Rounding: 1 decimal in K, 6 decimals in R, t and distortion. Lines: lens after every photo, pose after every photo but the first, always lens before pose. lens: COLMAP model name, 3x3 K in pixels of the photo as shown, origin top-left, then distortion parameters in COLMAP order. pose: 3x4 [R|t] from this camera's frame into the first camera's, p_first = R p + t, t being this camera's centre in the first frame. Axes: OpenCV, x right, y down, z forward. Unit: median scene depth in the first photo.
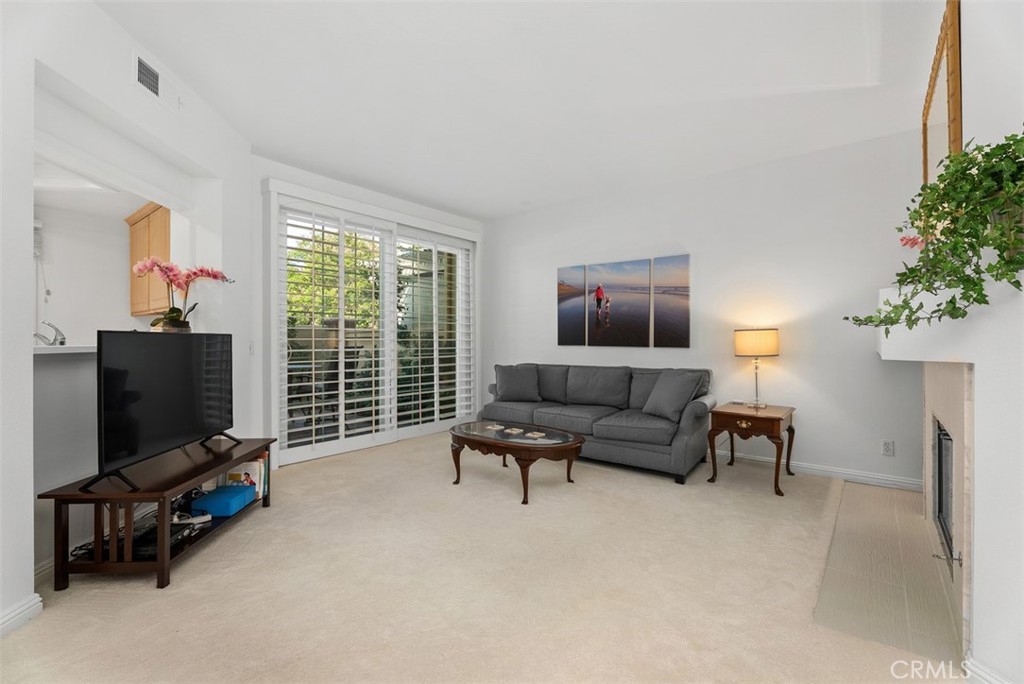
lens RADIAL K [[446.1, 0, 511.3], [0, 446.1, 341.5], [0, 0, 1]] dist [-0.002804, 0.000355]
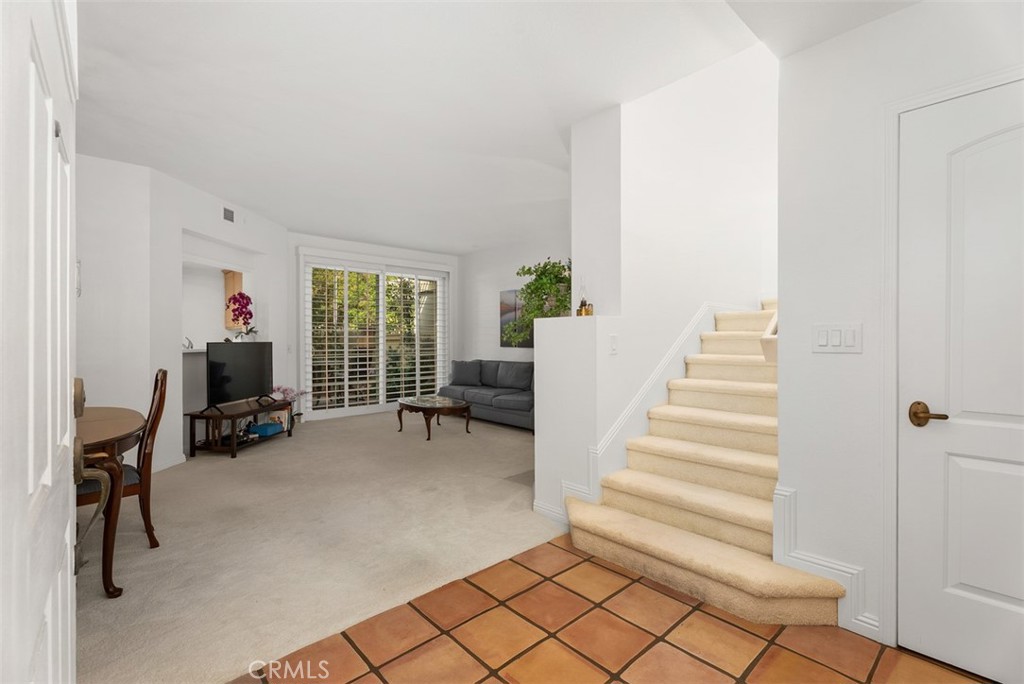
lens RADIAL K [[446.1, 0, 512.3], [0, 446.1, 341.9], [0, 0, 1]] dist [-0.002804, 0.000355]
pose [[0.988747, -0.001066, -0.149595, 0.530875], [0.001651, 0.999991, 0.003784, -0.018590], [0.149590, -0.003989, 0.988740, -0.565152]]
